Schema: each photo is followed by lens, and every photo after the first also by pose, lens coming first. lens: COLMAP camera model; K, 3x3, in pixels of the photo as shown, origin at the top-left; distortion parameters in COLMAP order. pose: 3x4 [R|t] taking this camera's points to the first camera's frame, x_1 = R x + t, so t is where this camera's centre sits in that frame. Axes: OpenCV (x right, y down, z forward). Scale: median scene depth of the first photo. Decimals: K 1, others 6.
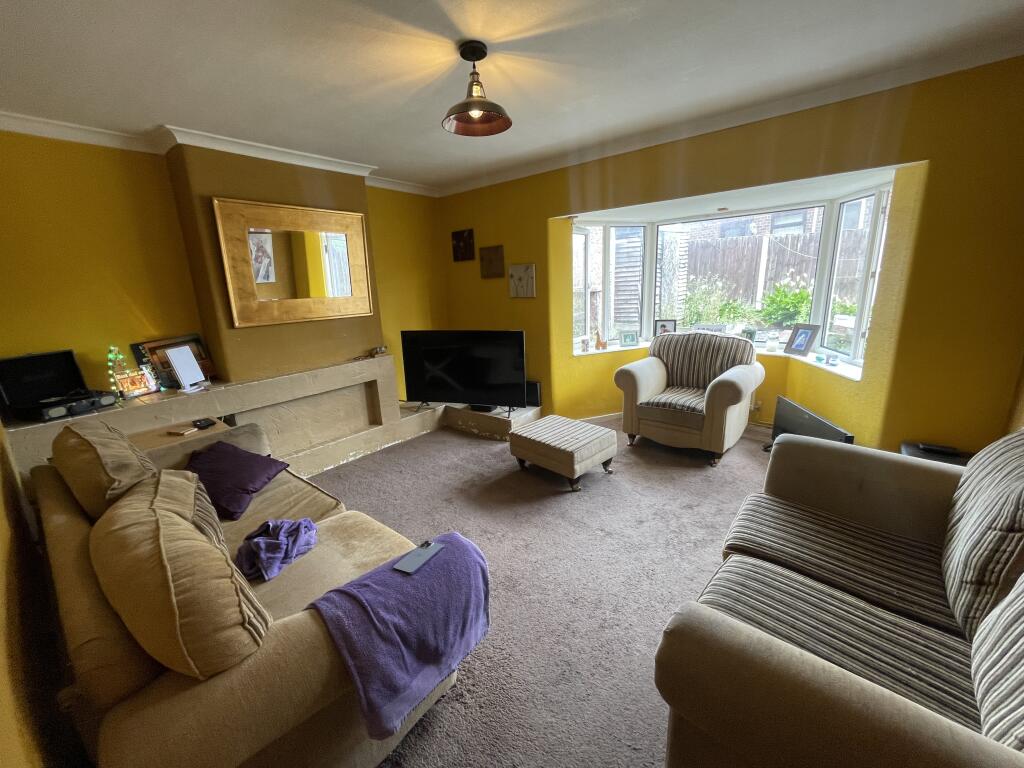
lens RADIAL K [[415.1, 0, 511.6], [0, 415.1, 380.7], [0, 0, 1]] dist [0.000130, -0.000080]
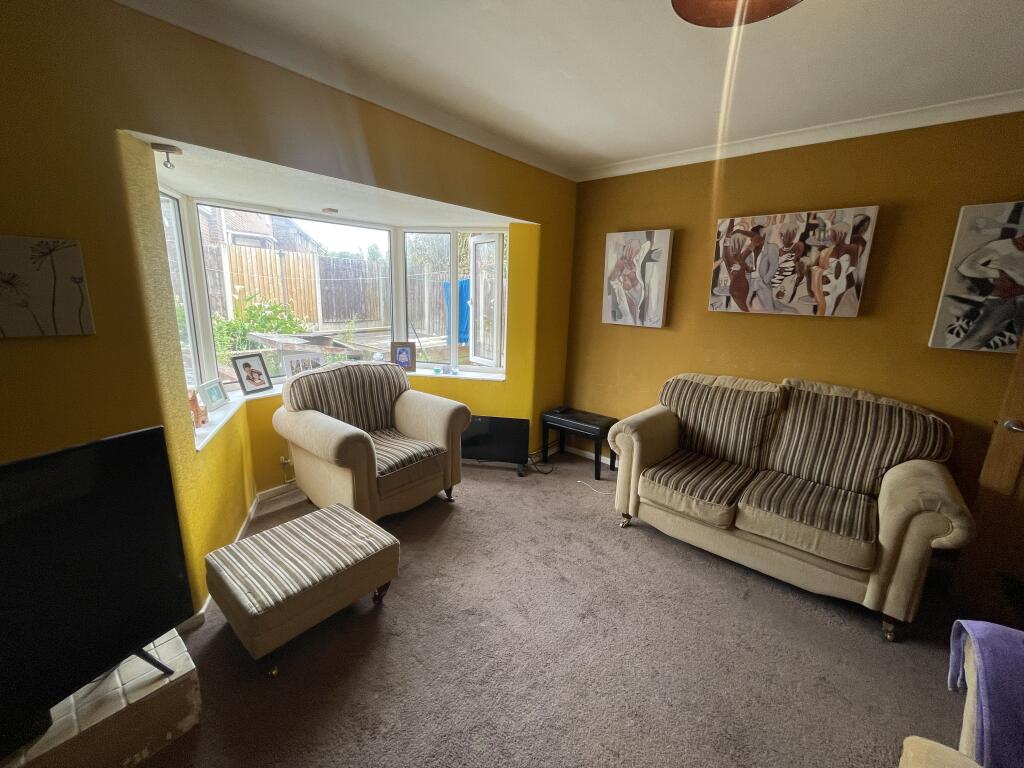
lens RADIAL K [[415.1, 0, 511.6], [0, 415.1, 380.7], [0, 0, 1]] dist [0.000130, -0.000080]
pose [[0.018413, -0.177701, 0.983912, -0.380746], [0.212270, 0.962340, 0.169832, -0.184243], [-0.977037, 0.205728, 0.055440, 0.793633]]
